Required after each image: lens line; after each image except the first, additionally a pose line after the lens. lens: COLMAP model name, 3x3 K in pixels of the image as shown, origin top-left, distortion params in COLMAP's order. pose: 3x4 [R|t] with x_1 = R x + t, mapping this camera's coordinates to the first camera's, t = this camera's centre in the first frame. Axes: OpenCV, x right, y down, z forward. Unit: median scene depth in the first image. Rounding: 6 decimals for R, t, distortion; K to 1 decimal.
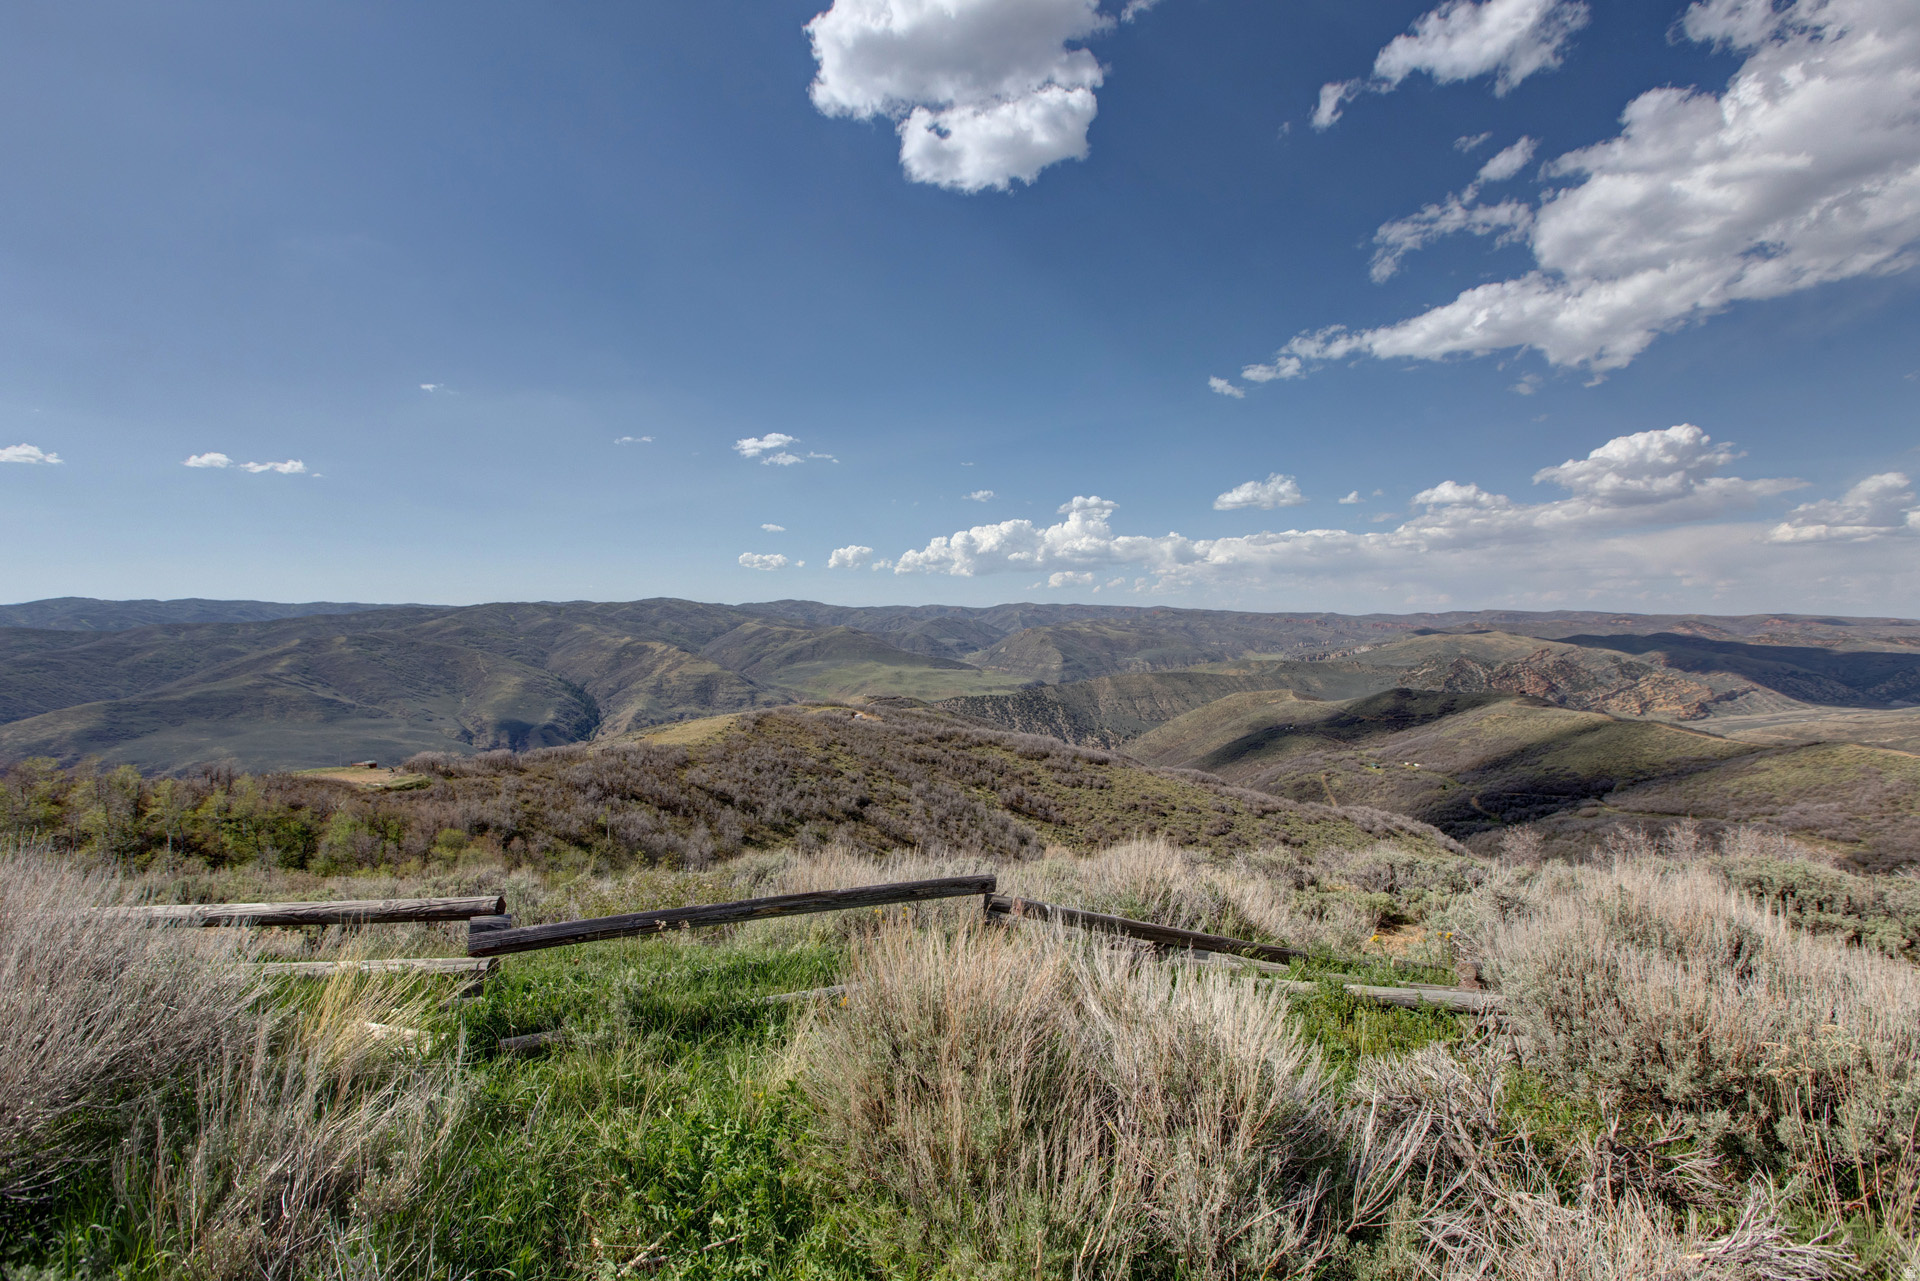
lens RADIAL K [[857.9, 0, 943.1], [0, 857.9, 643.8], [0, 0, 1]] dist [0.006743, -0.002347]
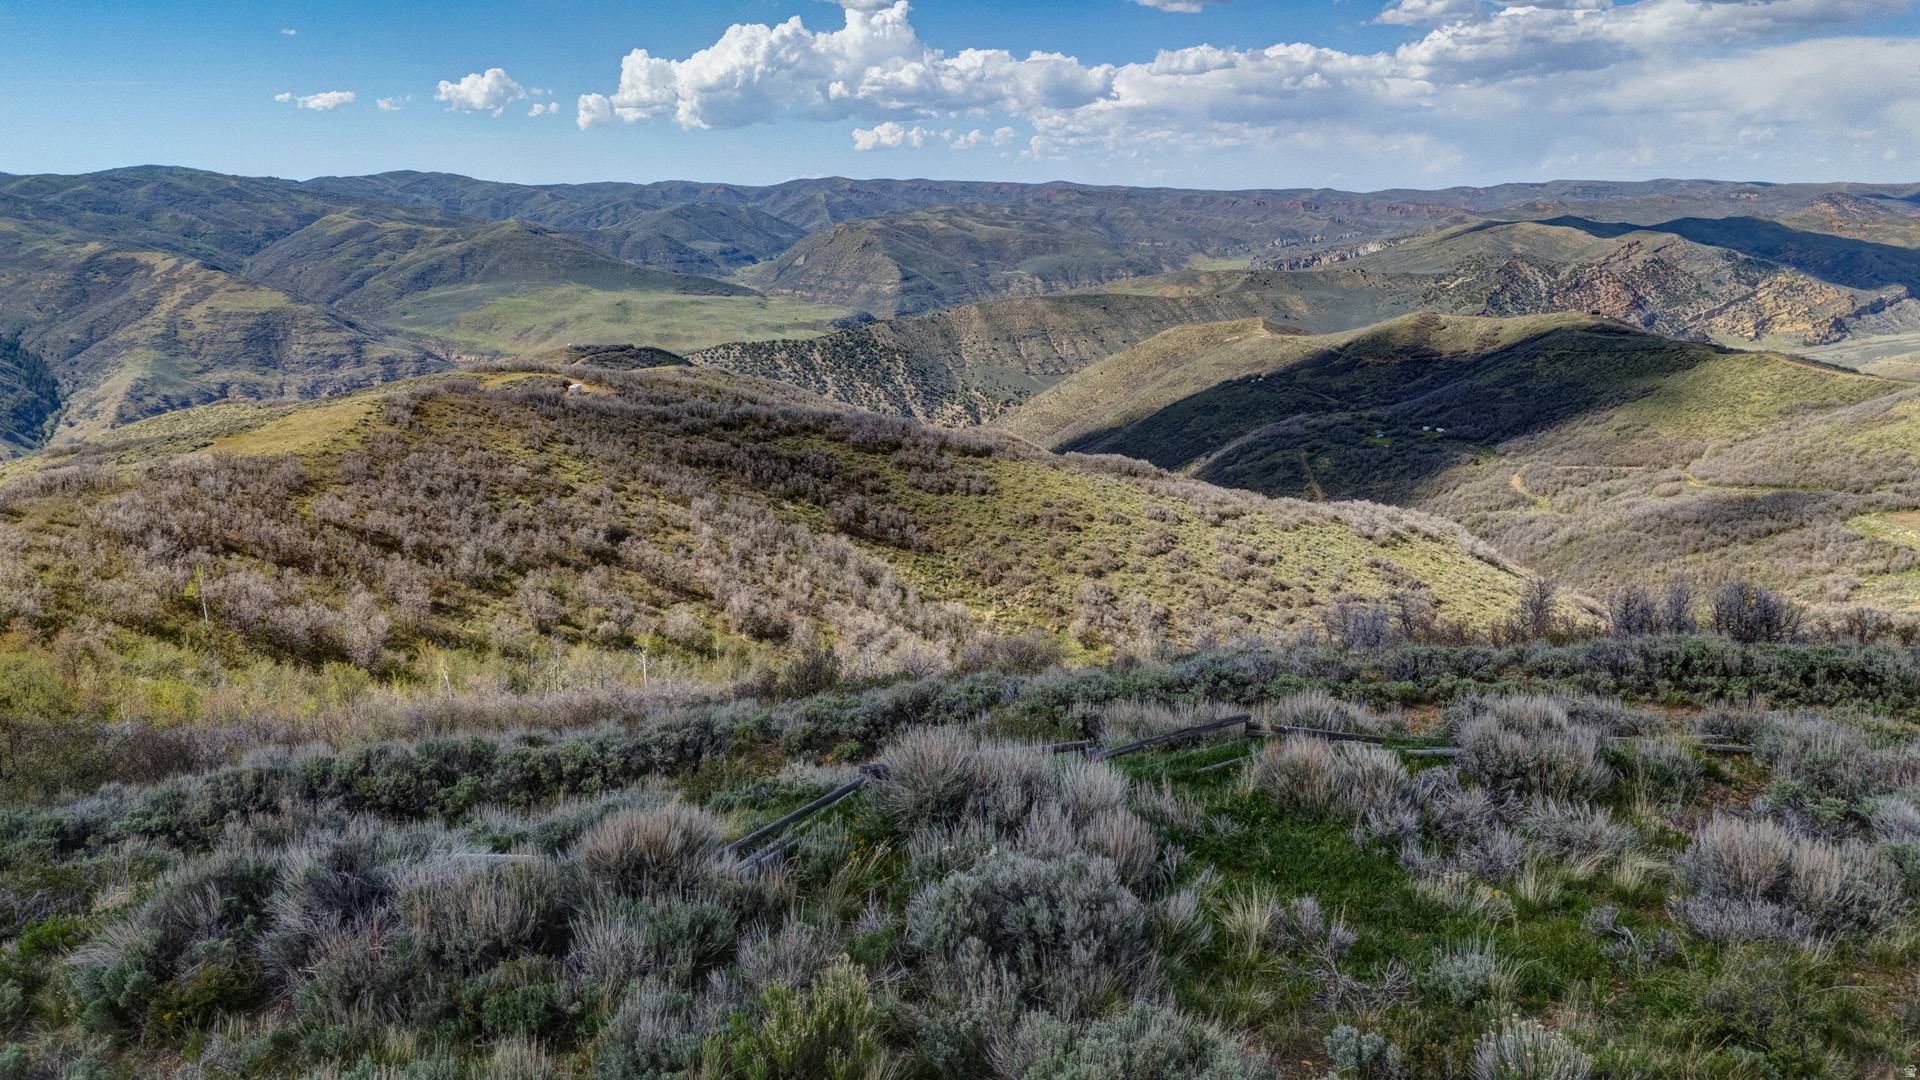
lens RADIAL K [[1414.1, 0, 962.8], [0, 1414.1, 544.8], [0, 0, 1]] dist [0.082549, -0.075195]
pose [[0.983324, -0.051184, 0.174512, -0.002003], [0.014445, 0.978527, 0.205610, -0.001372], [-0.181289, -0.199660, 0.962949, -0.003400]]
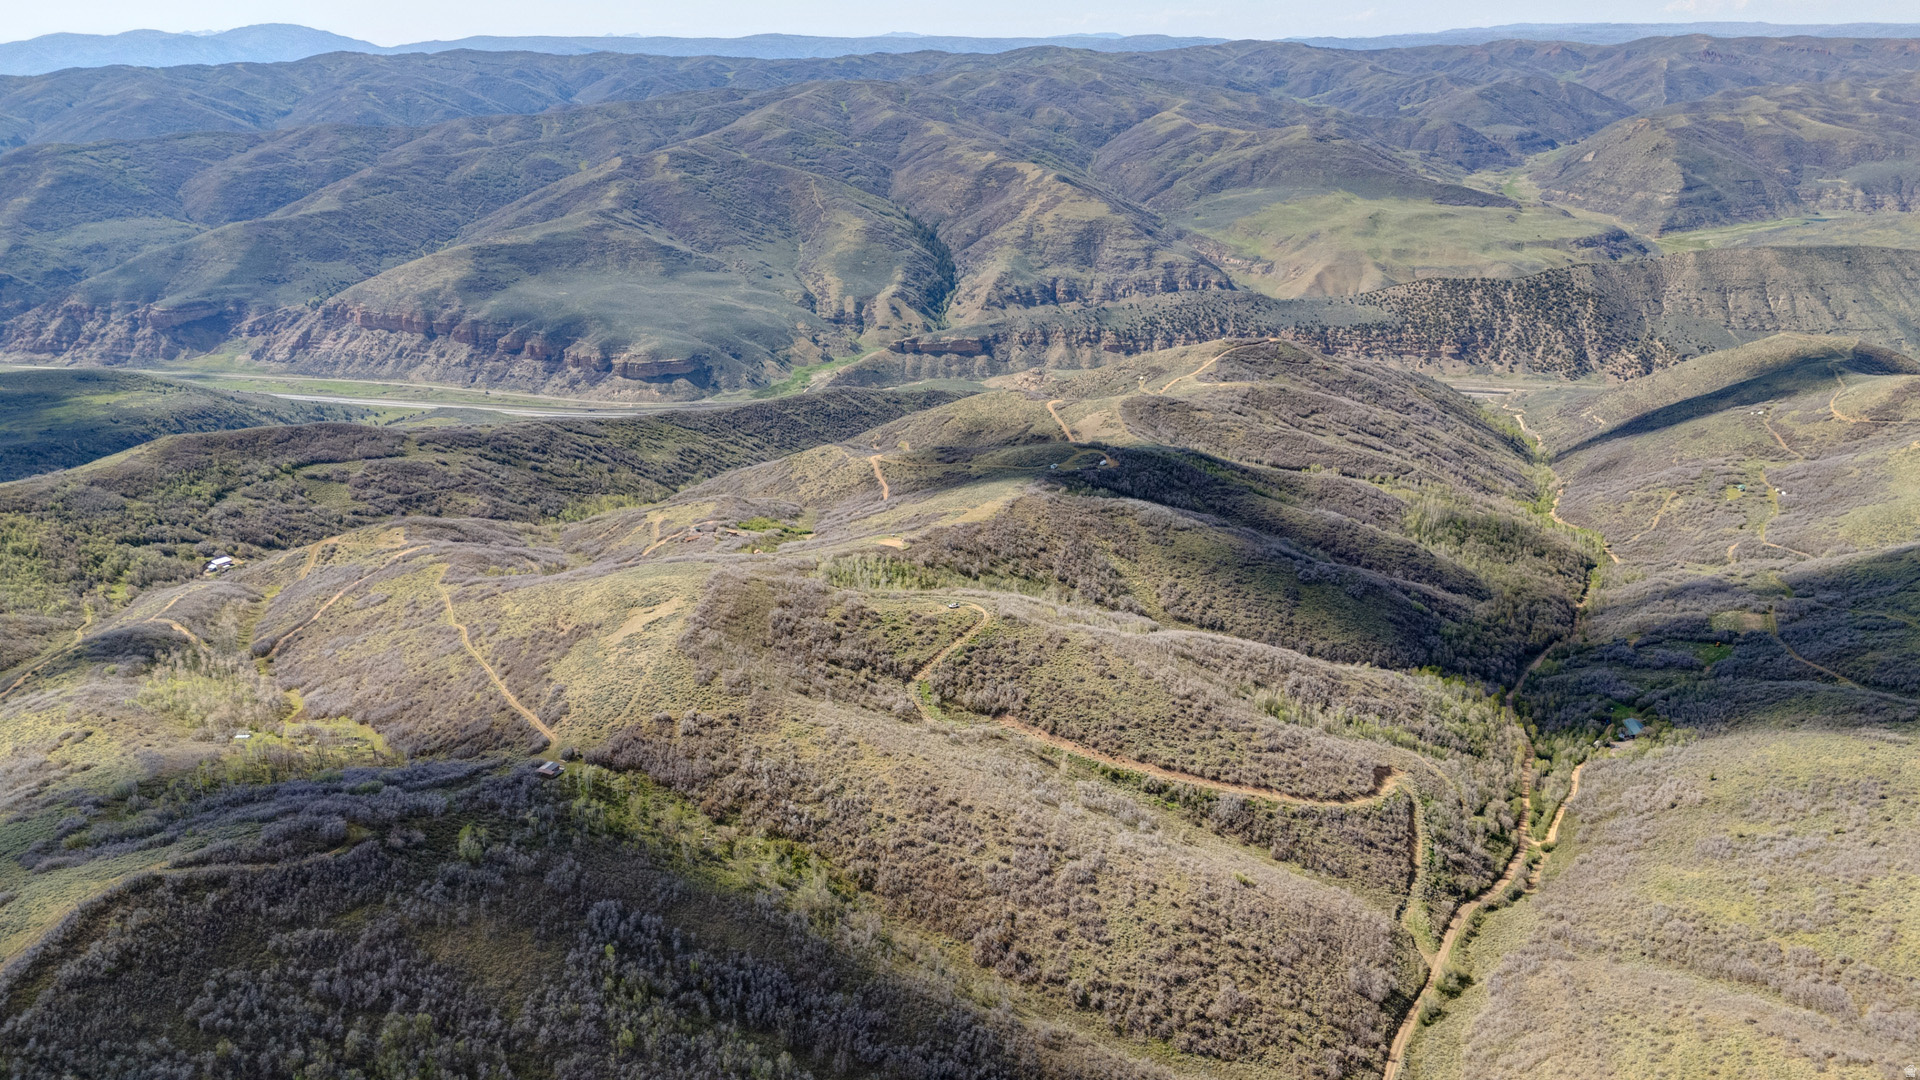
lens RADIAL K [[1414.1, 0, 961.1], [0, 1414.1, 548.4], [0, 0, 1]] dist [0.082549, -0.075195]
pose [[0.929560, 0.121026, -0.348240, 0.097218], [-0.006044, 0.949457, 0.313839, -0.096632], [0.368622, -0.289627, 0.883309, -0.240692]]
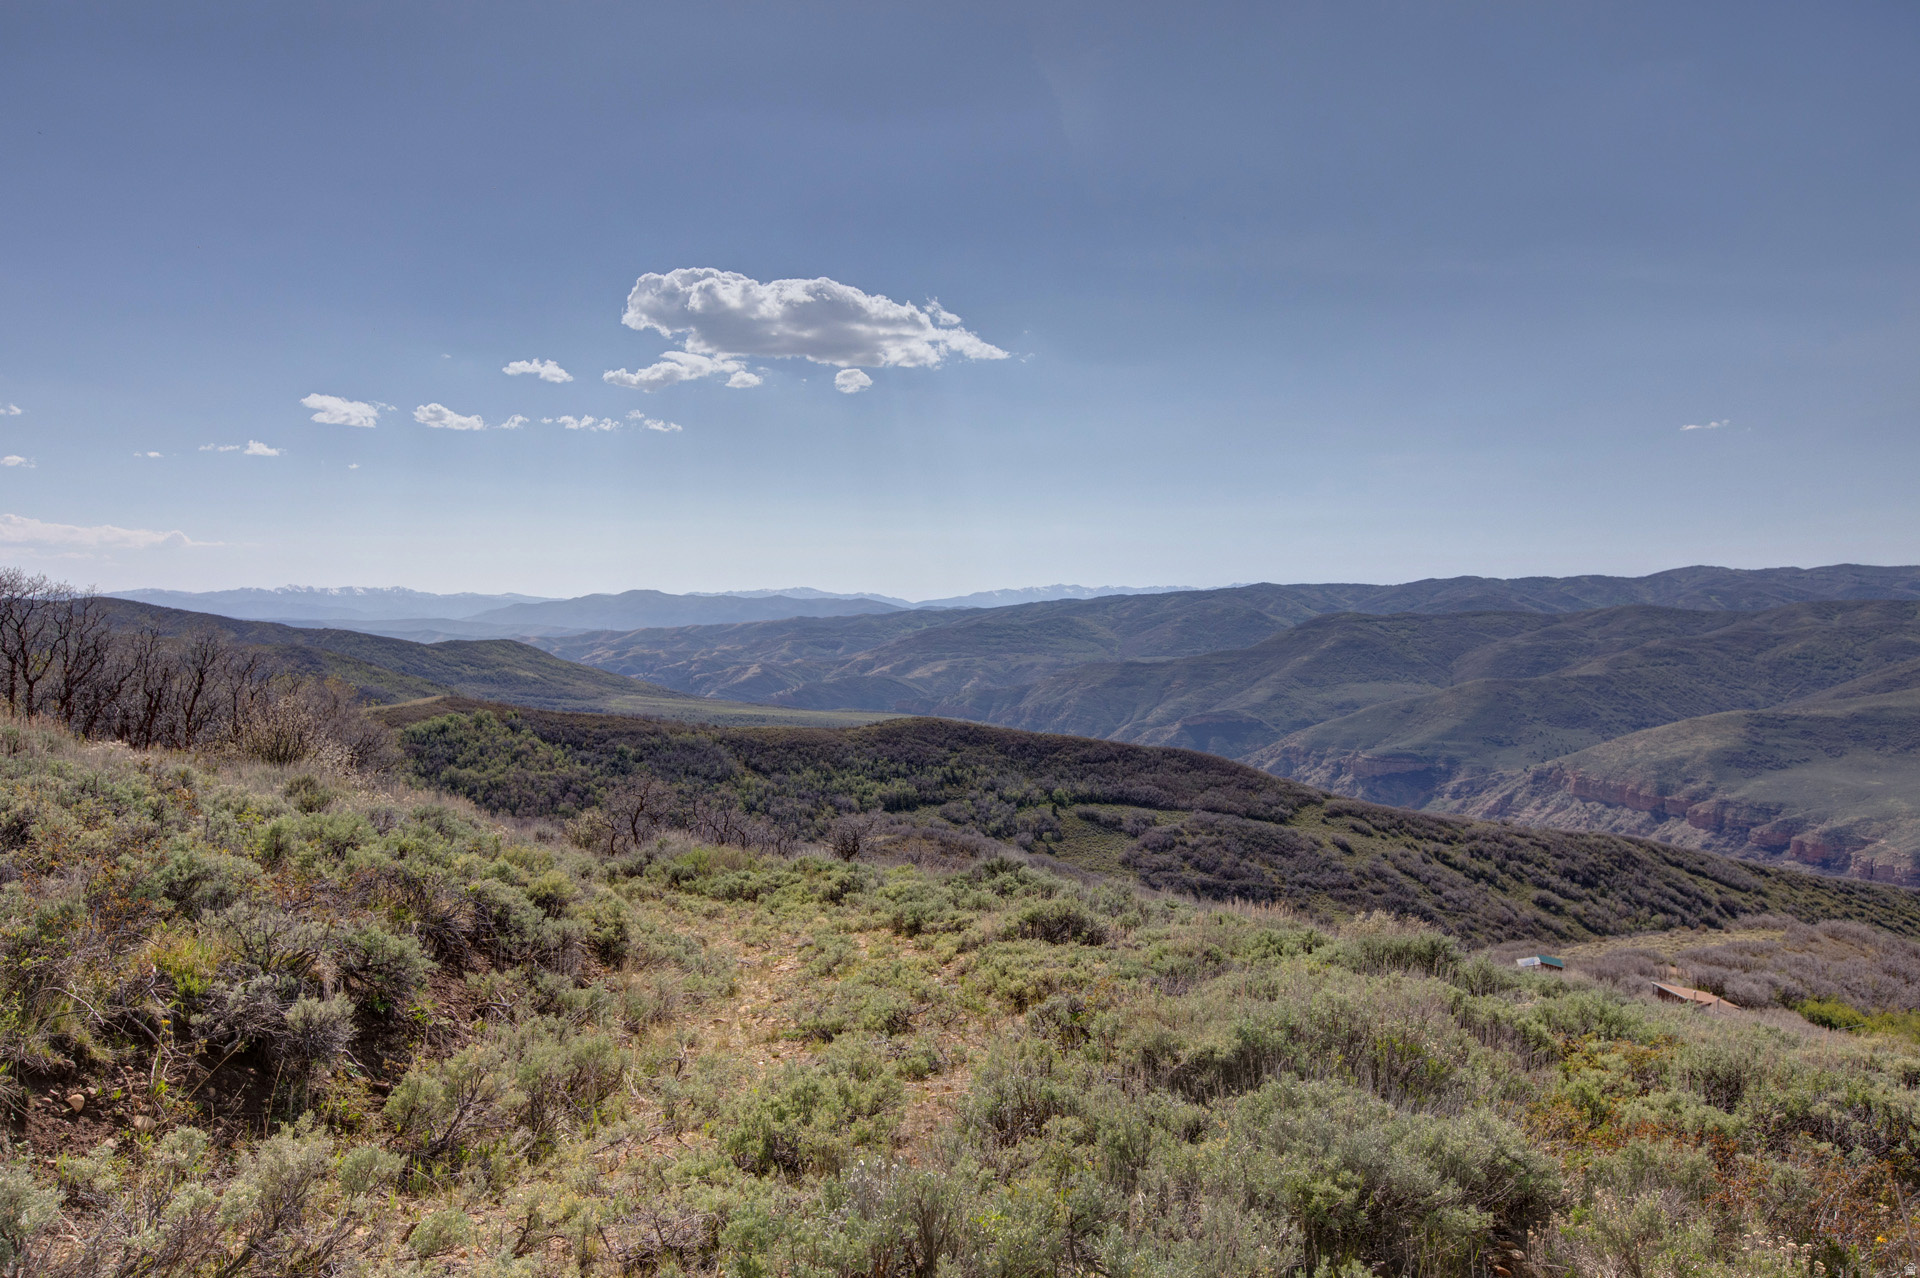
lens RADIAL K [[1463.4, 0, 936.4], [0, 1463.4, 630.3], [0, 0, 1]] dist [0.008952, -0.022105]
pose [[0.299117, 0.022128, -0.953960, -0.041553], [-0.028357, 0.999496, 0.014293, 0.003418], [0.953795, 0.022776, 0.299593, 0.024153]]
